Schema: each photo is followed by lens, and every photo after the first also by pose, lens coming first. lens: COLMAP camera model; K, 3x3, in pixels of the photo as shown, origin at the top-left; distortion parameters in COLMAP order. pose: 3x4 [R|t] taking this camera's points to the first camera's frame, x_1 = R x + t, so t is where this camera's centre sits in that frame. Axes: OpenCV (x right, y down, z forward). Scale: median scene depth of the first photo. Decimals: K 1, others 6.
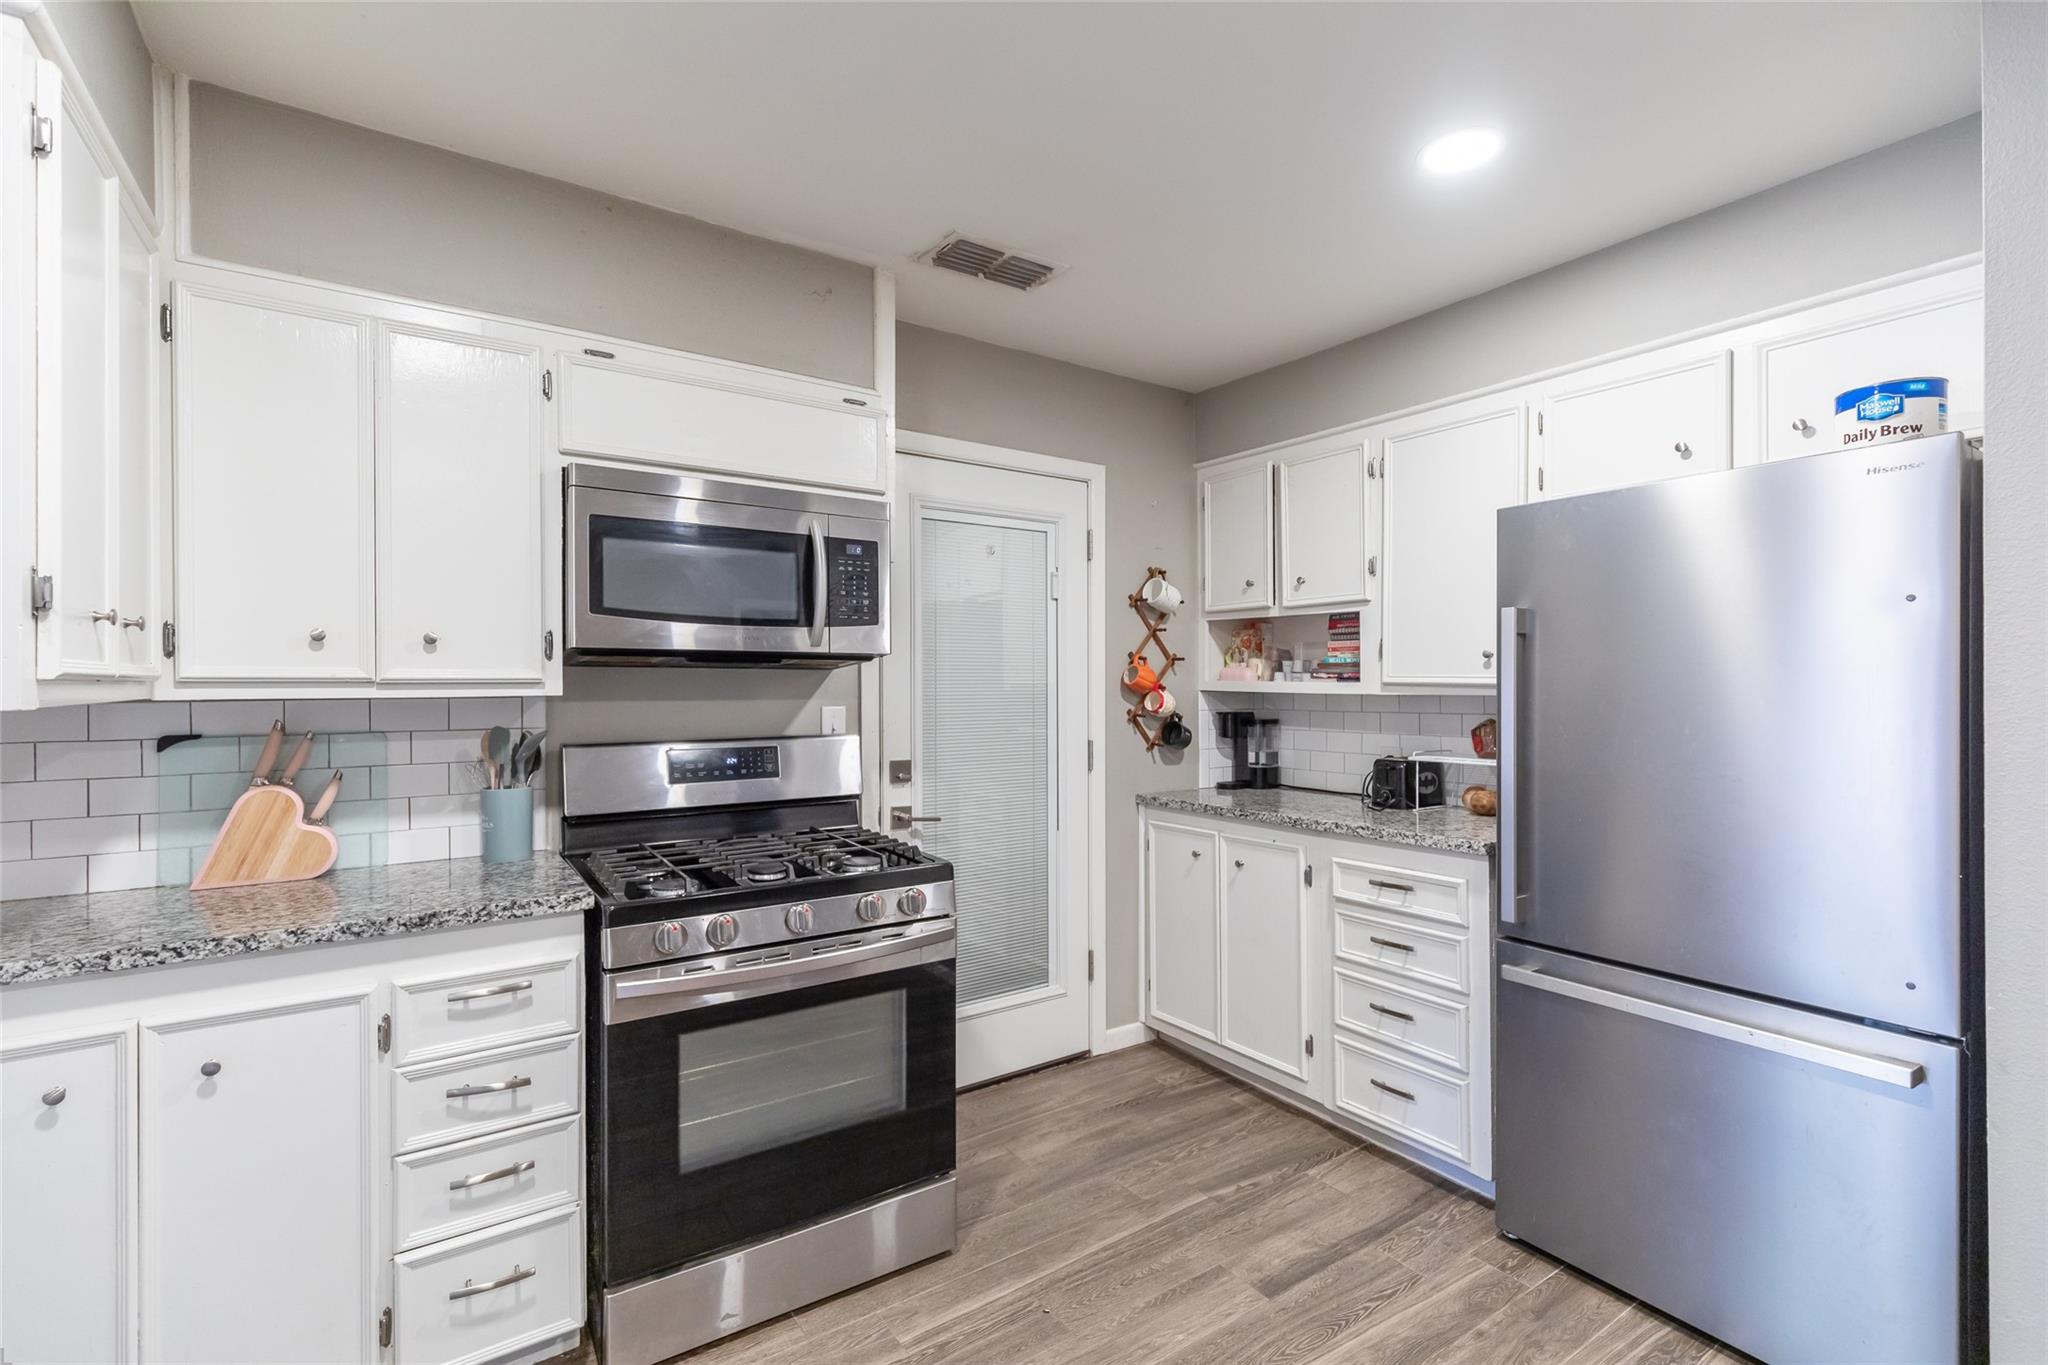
lens RADIAL K [[917.2, 0, 1018.3], [0, 917.2, 691.2], [0, 0, 1]] dist [0.013081, -0.005640]
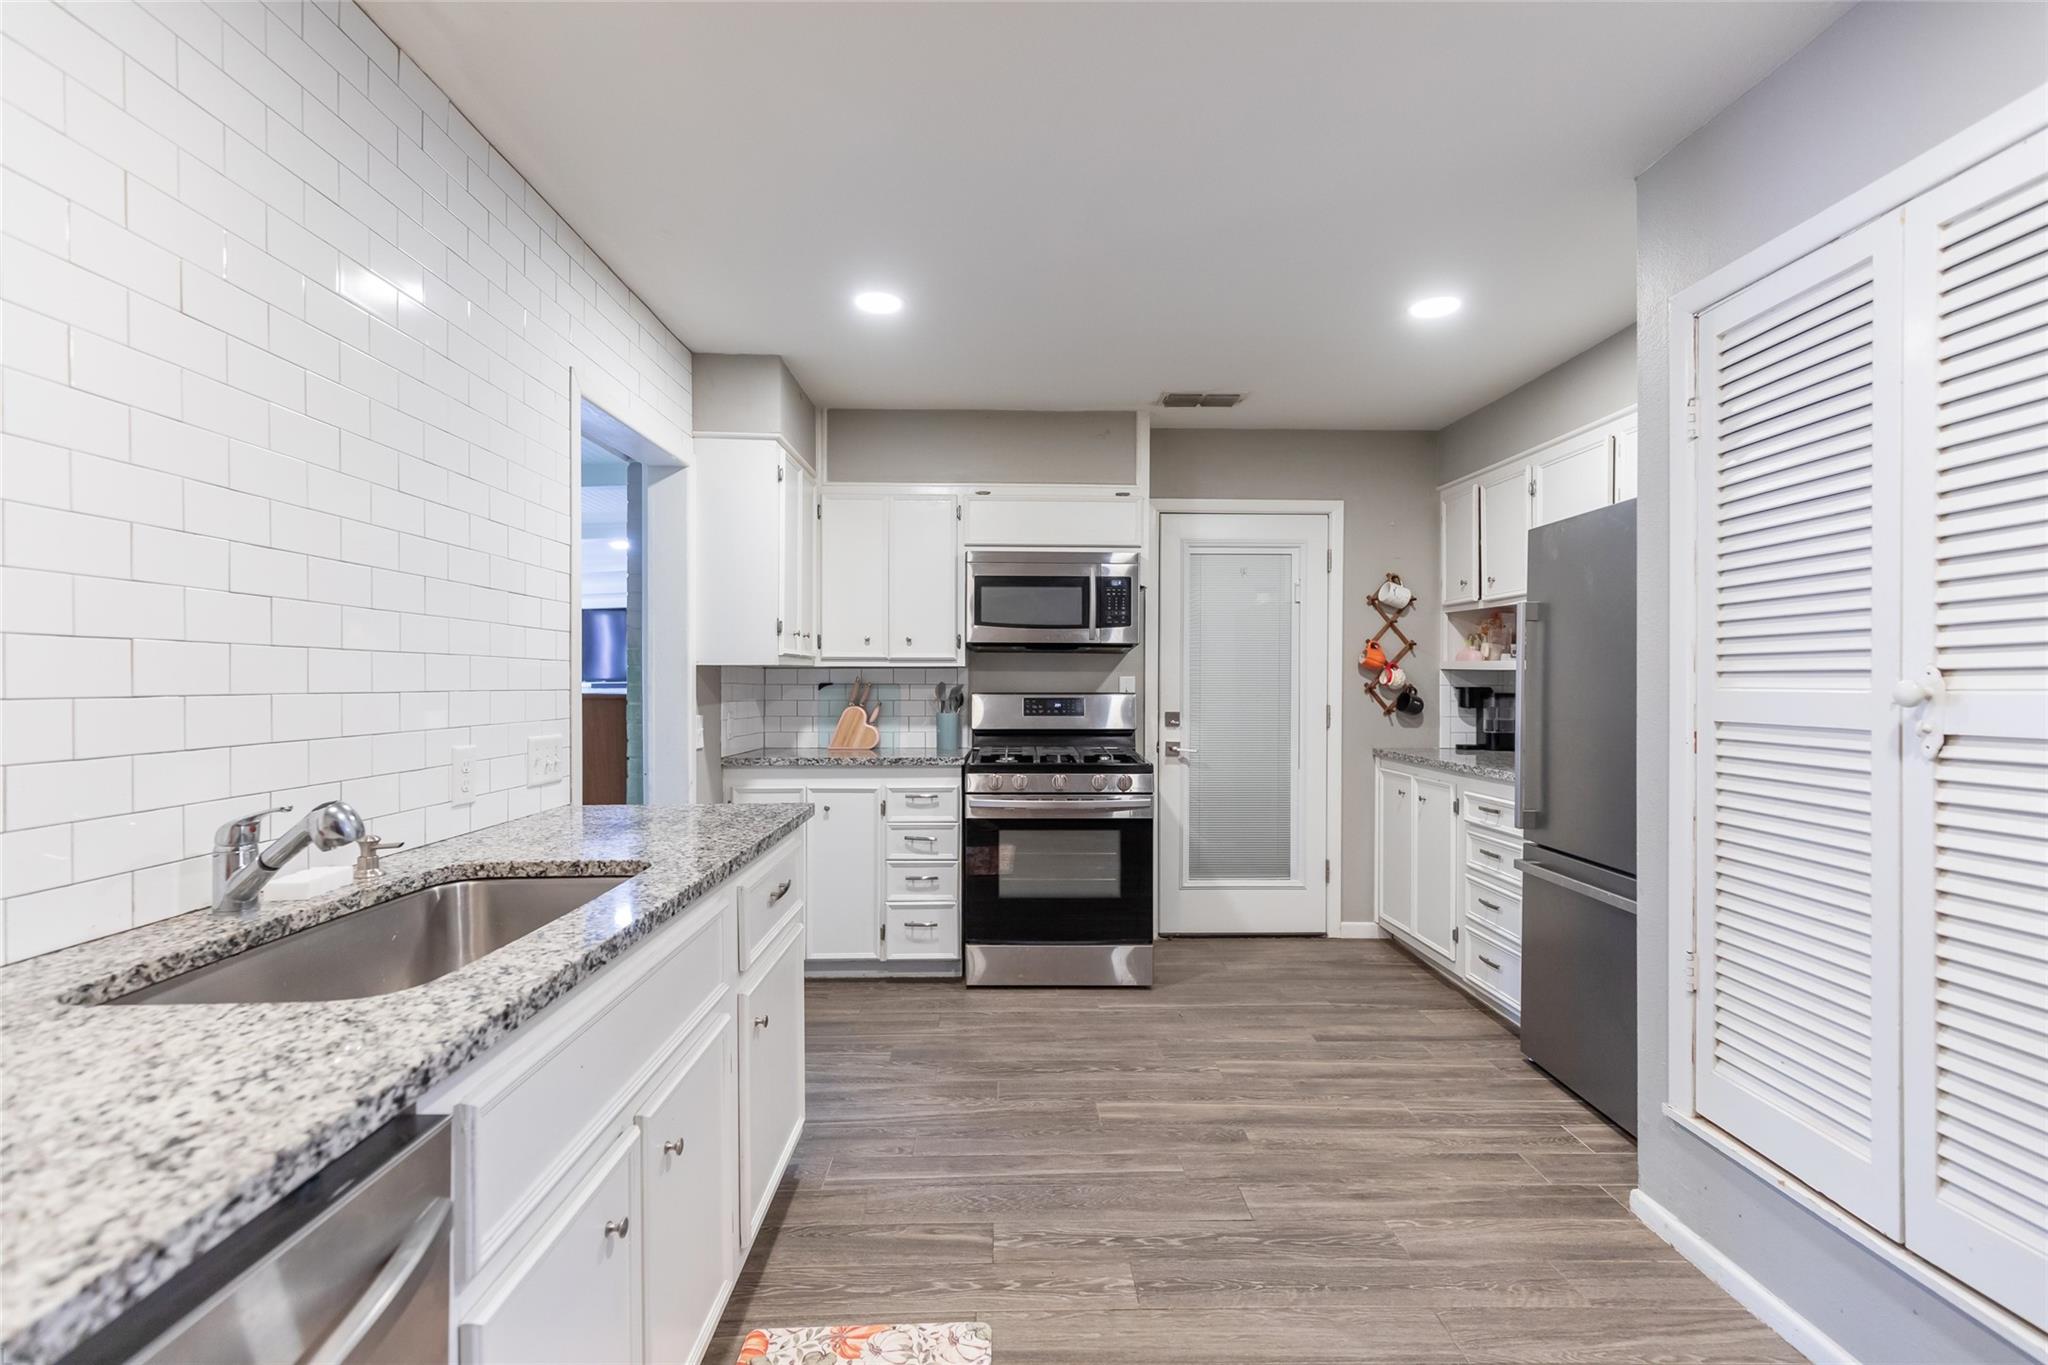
lens RADIAL K [[911.6, 0, 1025.1], [0, 911.6, 689.6], [0, 0, 1]] dist [0.009110, -0.000445]
pose [[0.841678, 0.010828, -0.539872, 0.622116], [-0.008644, 0.999941, 0.006579, 0.037351], [0.539911, -0.000870, 0.841721, -0.544622]]
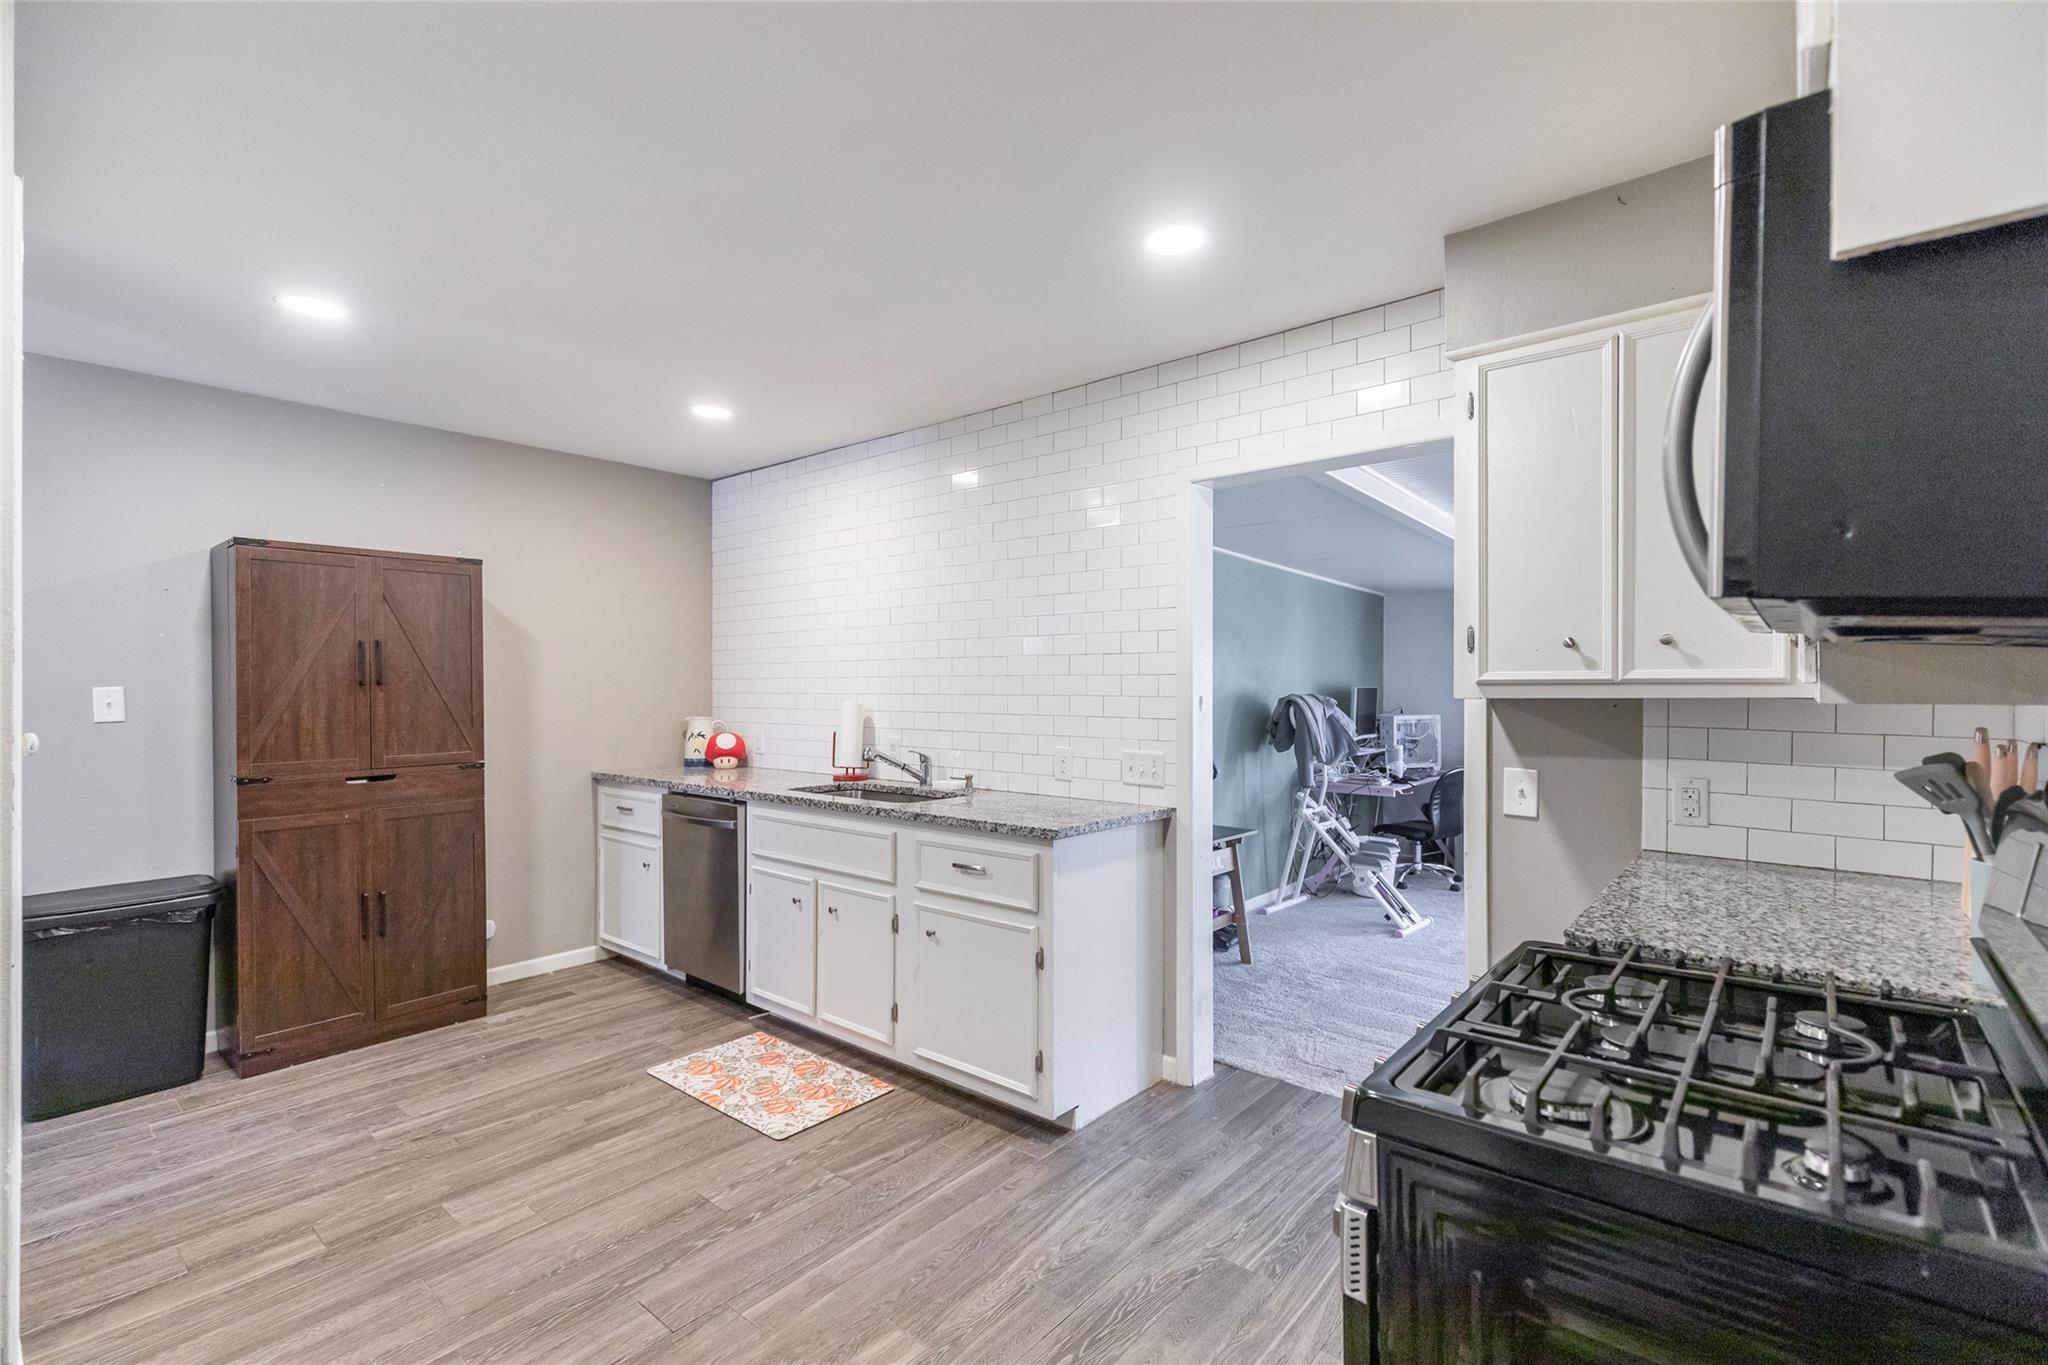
lens RADIAL K [[917.2, 0, 1018.3], [0, 917.2, 691.2], [0, 0, 1]] dist [0.013081, -0.005640]
pose [[-0.962946, 0.007576, -0.269587, 0.197516], [0.004173, 0.999904, 0.013194, -0.012274], [0.269661, 0.011580, -0.962886, 1.331571]]
